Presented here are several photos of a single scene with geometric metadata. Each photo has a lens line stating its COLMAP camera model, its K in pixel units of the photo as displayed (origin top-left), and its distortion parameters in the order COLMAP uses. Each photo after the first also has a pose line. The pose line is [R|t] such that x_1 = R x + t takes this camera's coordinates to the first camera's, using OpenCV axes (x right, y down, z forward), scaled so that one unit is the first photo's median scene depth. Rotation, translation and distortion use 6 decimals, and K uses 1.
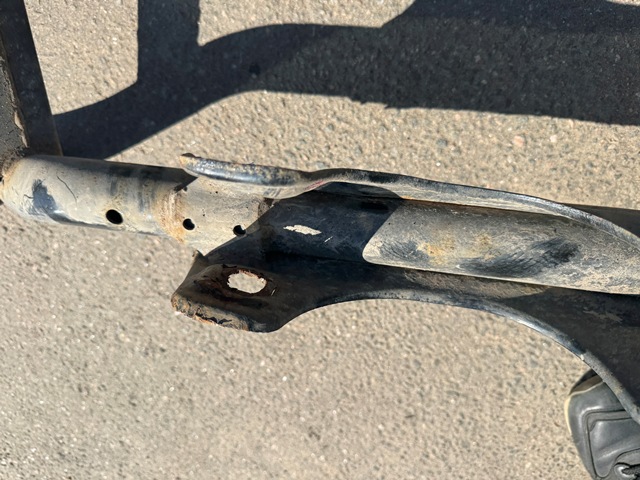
lens RADIAL K [[460.6, 0, 316.2], [0, 460.6, 239.4], [0, 0, 1]] dist [0.019938, -0.072384]
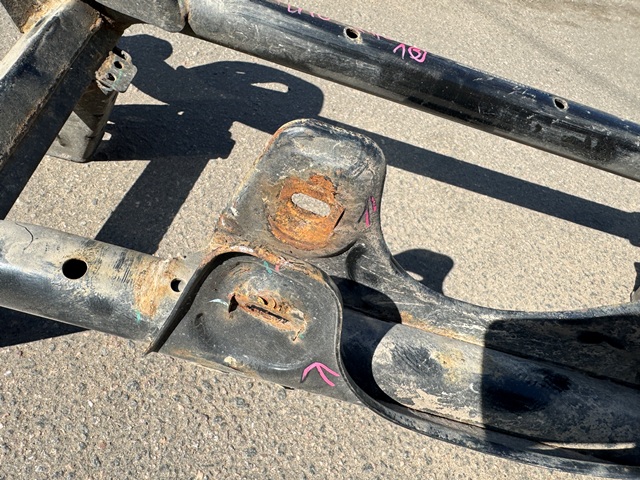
lens RADIAL K [[443.1, 0, 281.9], [0, 443.1, 248.4], [0, 0, 1]] dist [-0.006213, -0.002134]
pose [[0.919801, 0.314331, 0.234868, -0.208789], [0.039441, 0.521470, -0.852358, 0.412439], [-0.390399, 0.793263, 0.467251, 0.335841]]
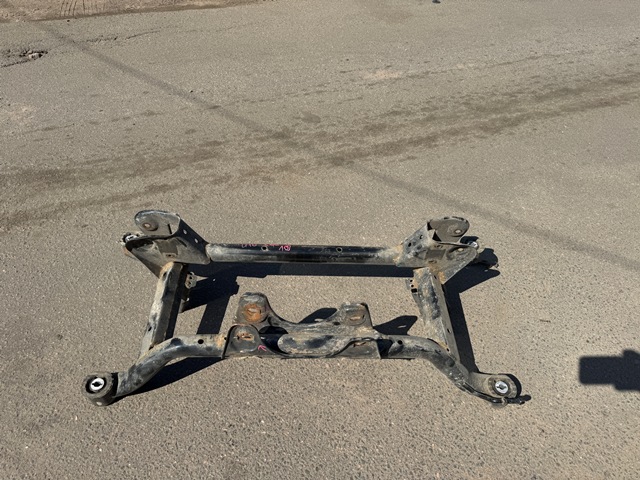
lens RADIAL K [[441.9, 0, 314.9], [0, 441.9, 239.7], [0, 0, 1]] dist [0.056603, -0.087915]
pose [[0.980157, 0.091180, 0.176009, -0.184444], [0.139718, 0.312076, -0.939728, 1.970776], [-0.140612, 0.945672, 0.293143, -0.510774]]
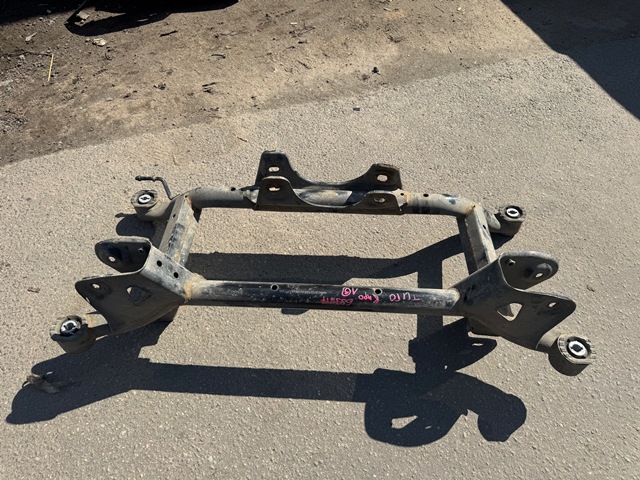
lens RADIAL K [[461.7, 0, 325.4], [0, 461.7, 252.2], [0, 0, 1]] dist [0.043572, -0.072454]
pose [[-0.988925, 0.101672, 0.108117, -0.021368], [-0.082323, -0.981930, 0.170403, -0.684042], [0.123488, 0.159615, 0.979425, -1.652522]]
